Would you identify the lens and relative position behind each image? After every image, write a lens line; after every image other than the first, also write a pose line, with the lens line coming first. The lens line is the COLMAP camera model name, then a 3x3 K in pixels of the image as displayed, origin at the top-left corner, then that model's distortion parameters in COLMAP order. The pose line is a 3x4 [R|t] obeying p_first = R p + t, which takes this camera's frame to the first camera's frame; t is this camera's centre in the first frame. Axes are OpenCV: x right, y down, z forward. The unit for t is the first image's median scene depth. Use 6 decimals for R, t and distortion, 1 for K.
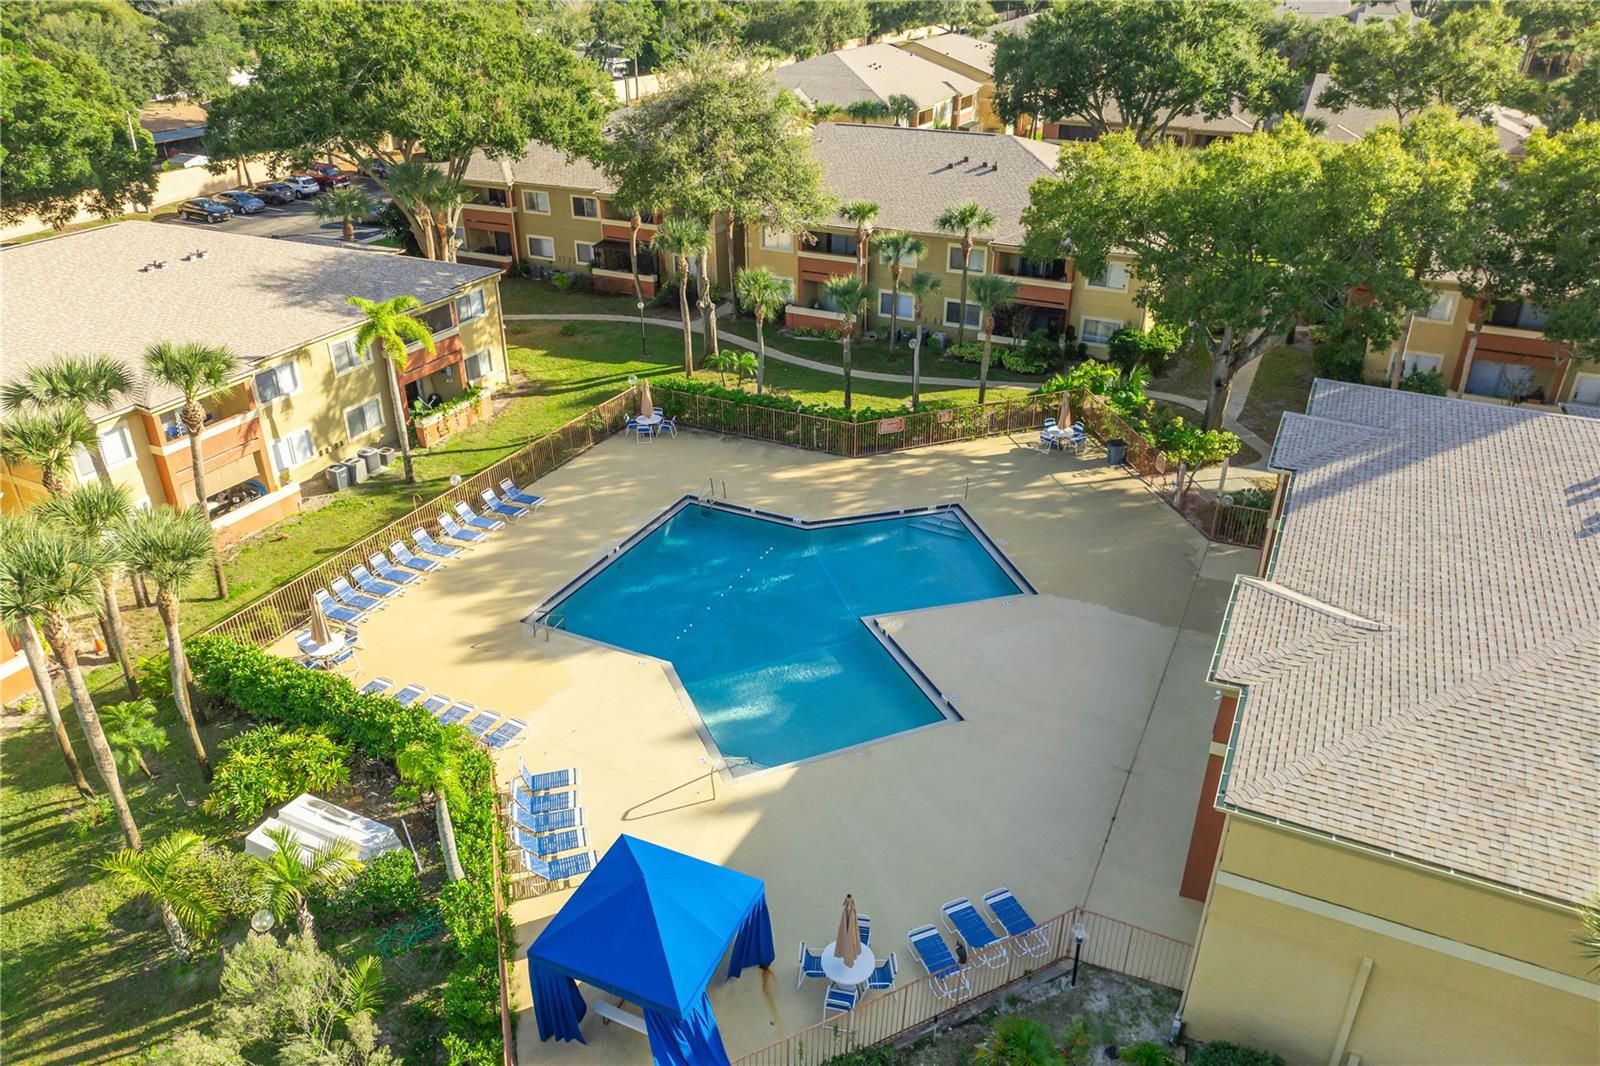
lens RADIAL K [[1119.7, 0, 800.0], [0, 1119.7, 533.0], [0, 0, 1]] dist [-0.039598, 0.001459]
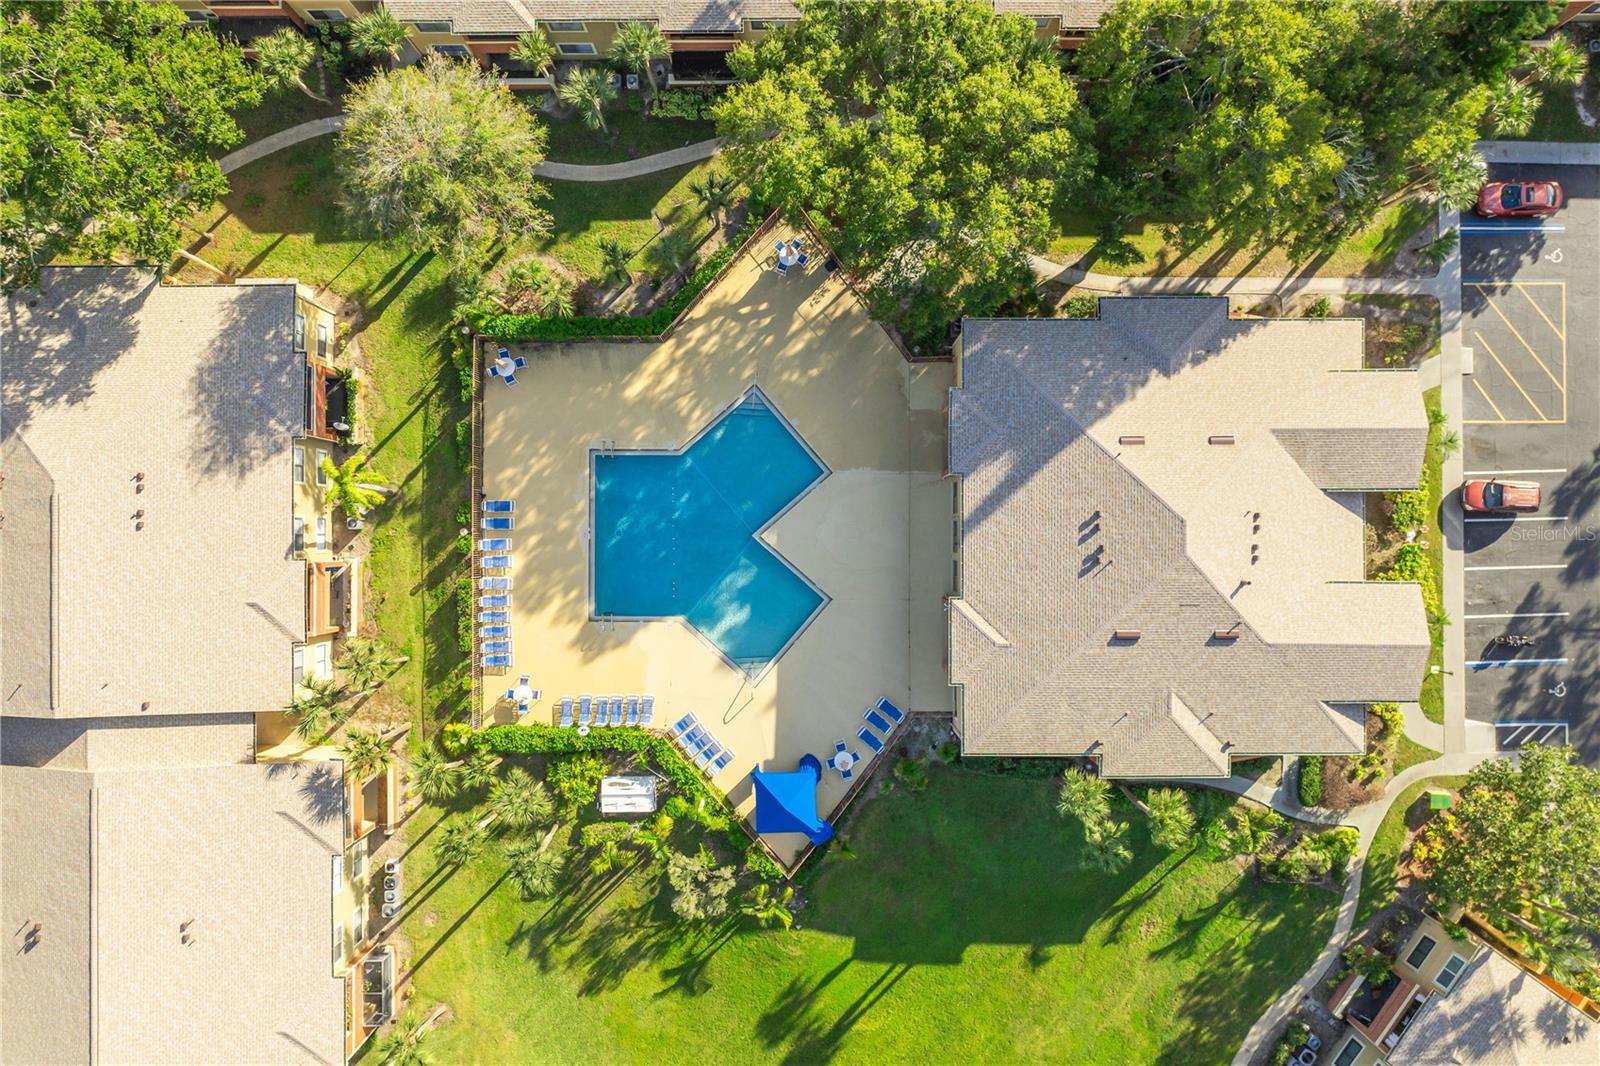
lens RADIAL K [[1119.7, 0, 800.0], [0, 1119.7, 533.0], [0, 0, 1]] dist [-0.039598, 0.001459]
pose [[0.896292, -0.443461, -0.001492, 0.112634], [0.214613, 0.430810, 0.876553, -1.318836], [-0.388074, -0.785968, 0.481304, 0.070421]]
